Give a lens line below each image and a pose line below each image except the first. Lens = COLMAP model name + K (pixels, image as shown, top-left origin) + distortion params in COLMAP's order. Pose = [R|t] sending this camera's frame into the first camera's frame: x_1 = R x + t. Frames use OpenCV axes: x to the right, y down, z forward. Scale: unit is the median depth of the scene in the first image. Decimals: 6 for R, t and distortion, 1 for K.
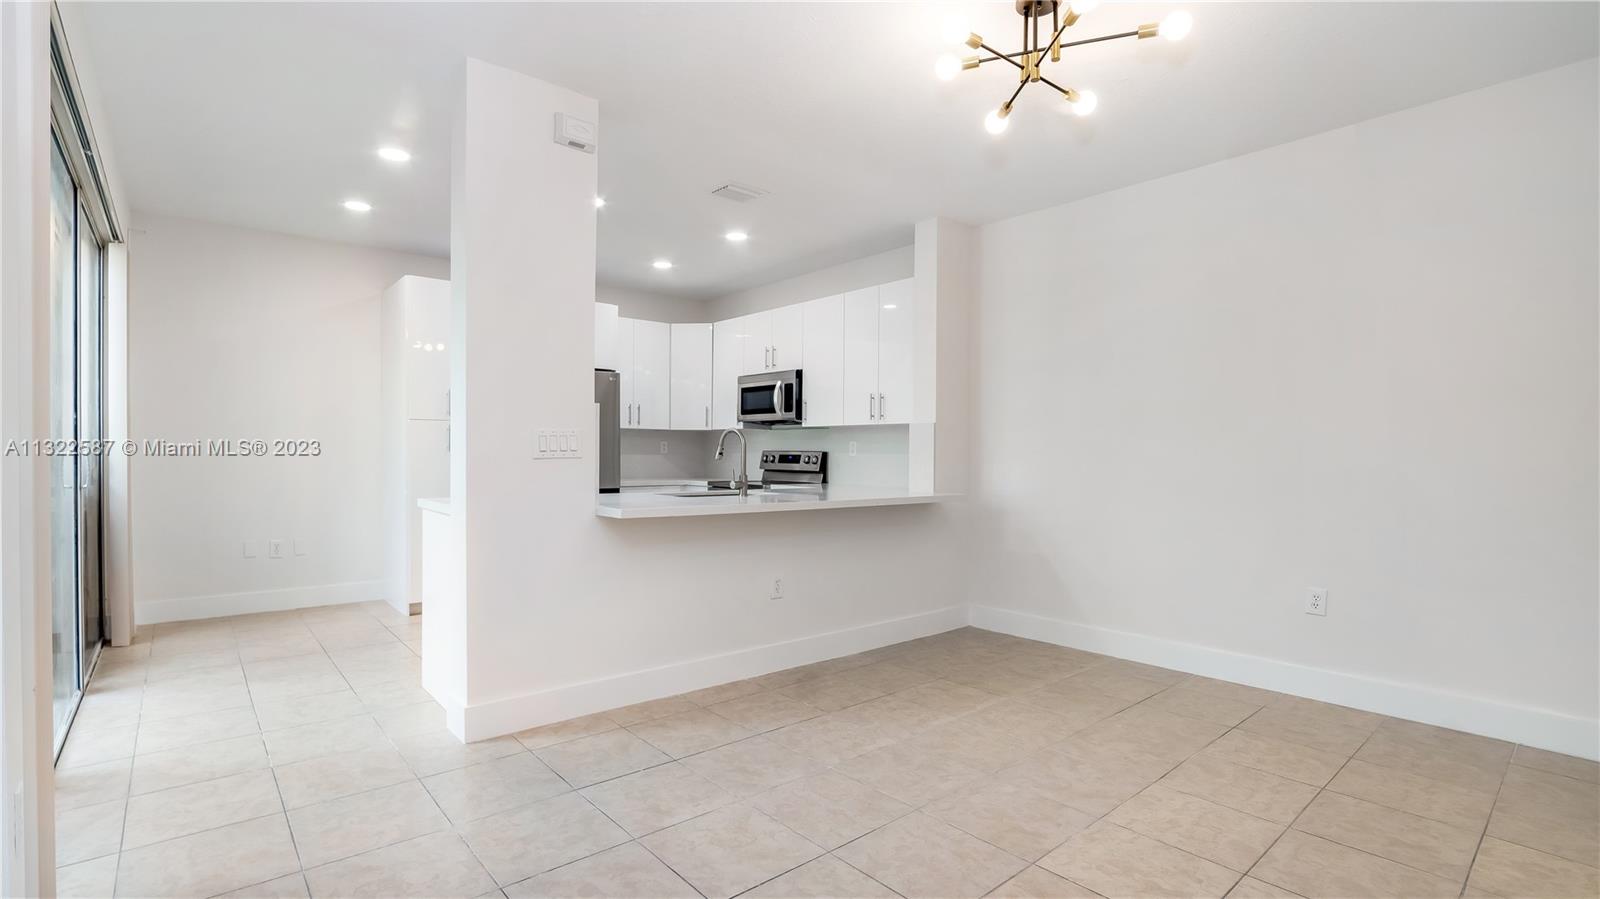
lens RADIAL K [[728.2, 0, 754.2], [0, 728.2, 464.6], [0, 0, 1]] dist [-0.030210, 0.000094]
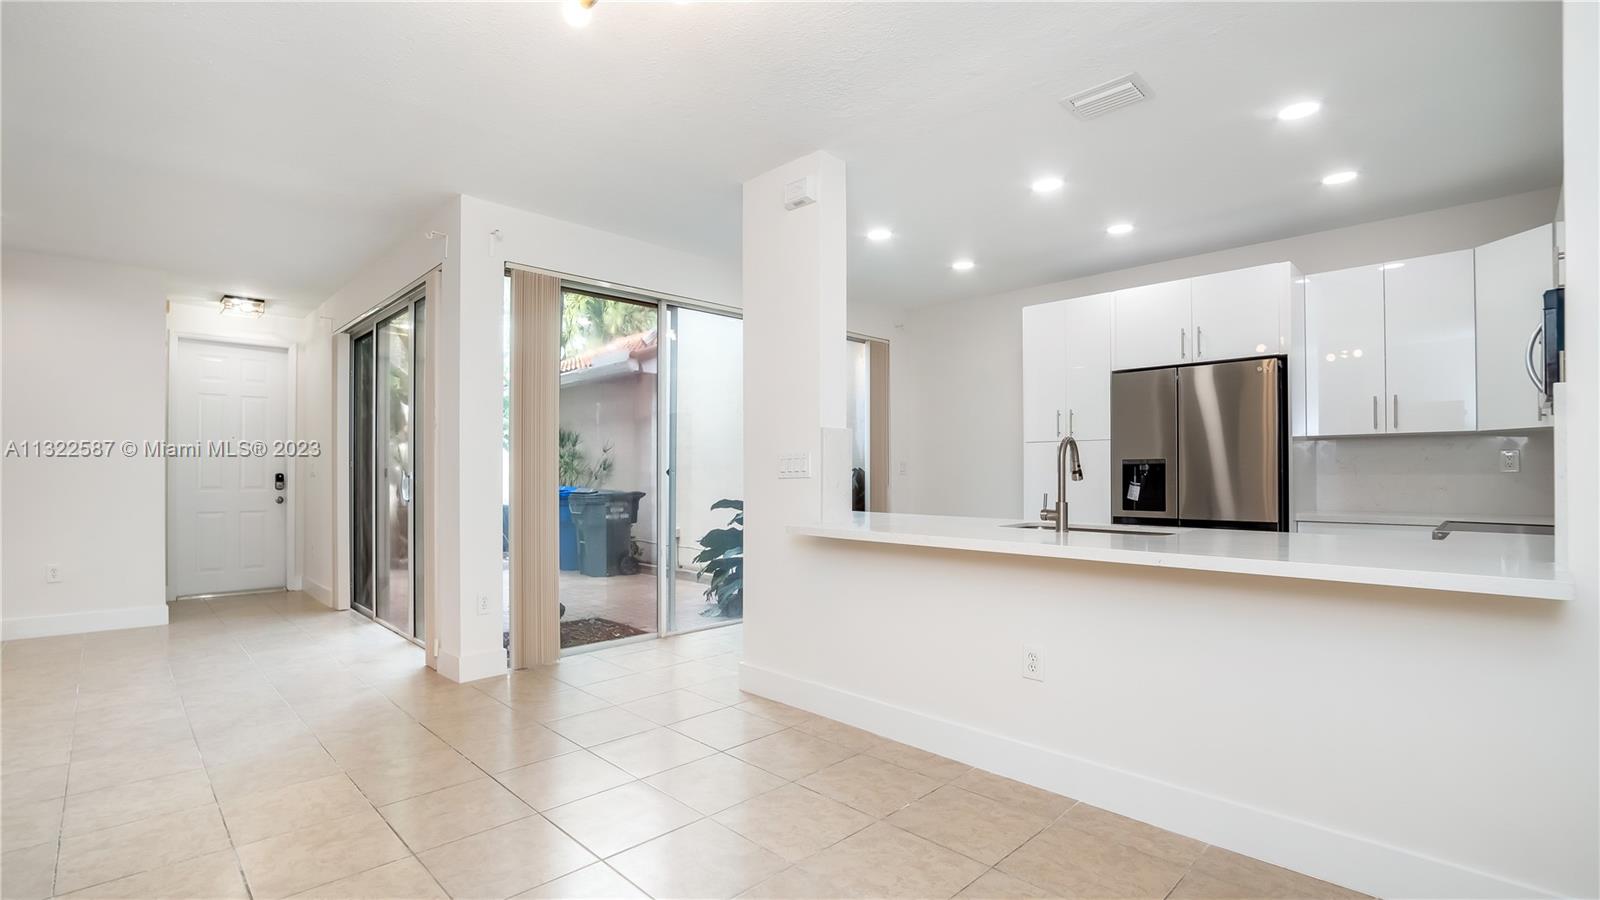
lens RADIAL K [[716.4, 0, 755.8], [0, 716.4, 471.1], [0, 0, 1]] dist [-0.027596, 0.000390]
pose [[0.064199, -0.013865, -0.997841, 0.467836], [-0.011091, 0.999832, -0.014606, -0.001346], [0.997875, 0.012005, 0.064035, 0.465117]]
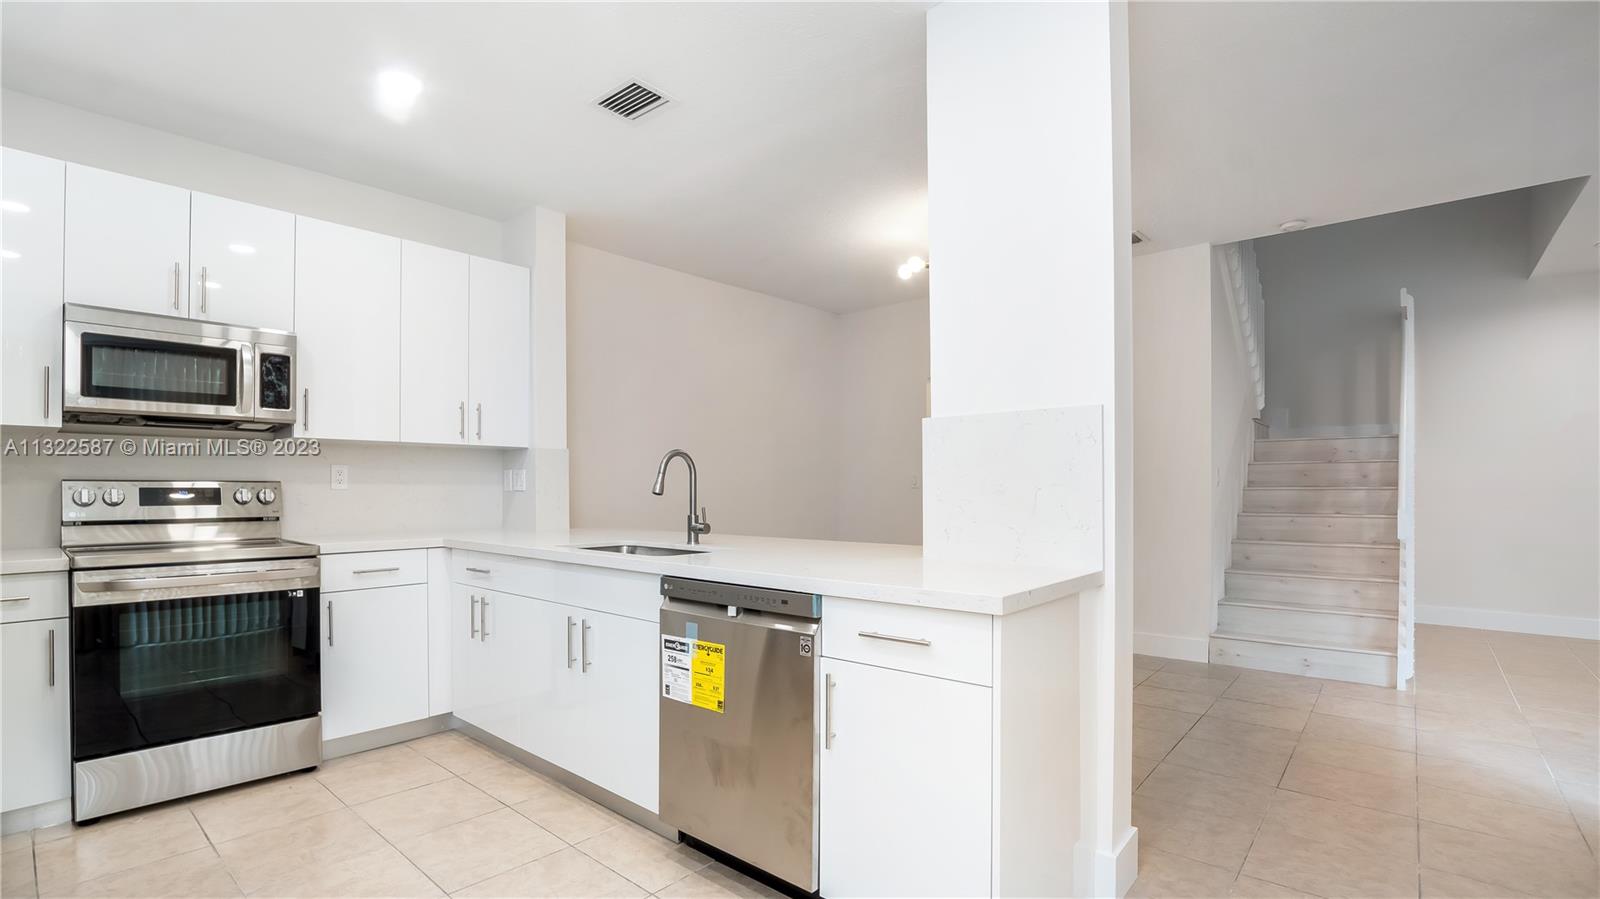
lens RADIAL K [[728.3, 0, 759.2], [0, 728.3, 487.9], [0, 0, 1]] dist [-0.030390, -0.000252]
pose [[-0.147758, -0.011177, 0.988960, -0.531118], [0.016815, 0.999763, 0.013811, -0.014970], [-0.988881, 0.018670, -0.147535, 0.736474]]
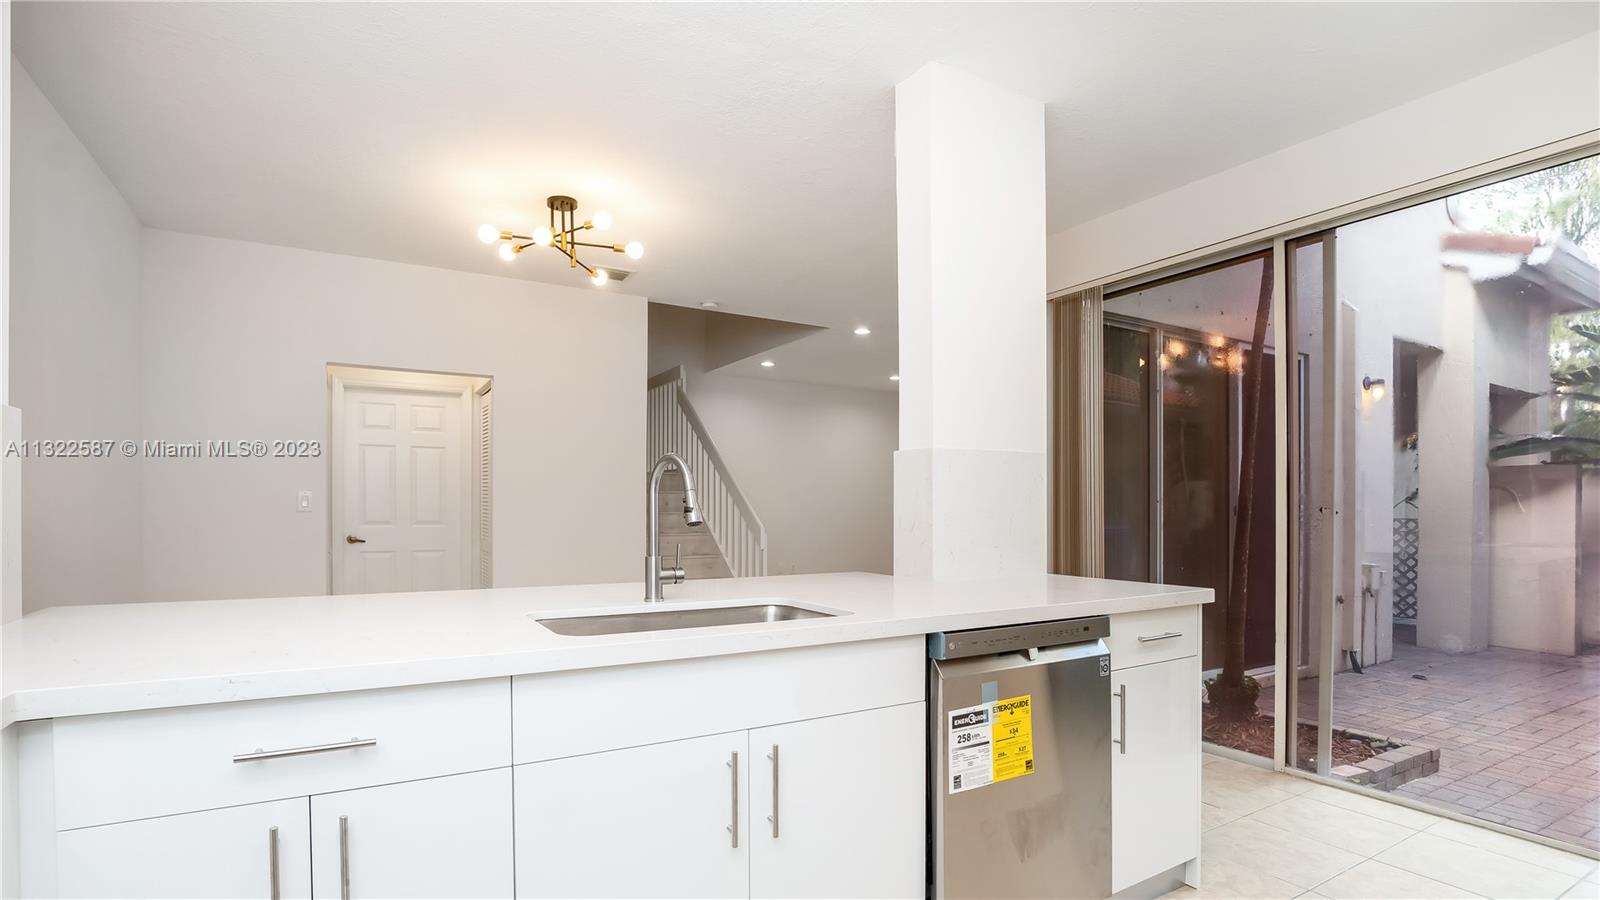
lens RADIAL K [[730.7, 0, 775.0], [0, 730.7, 468.3], [0, 0, 1]] dist [-0.025586, 0.000446]
pose [[-0.987910, -0.010533, 0.154668, -0.113657], [-0.017211, 0.998974, -0.041900, -0.016898], [-0.154068, -0.044055, -0.987078, 1.038111]]
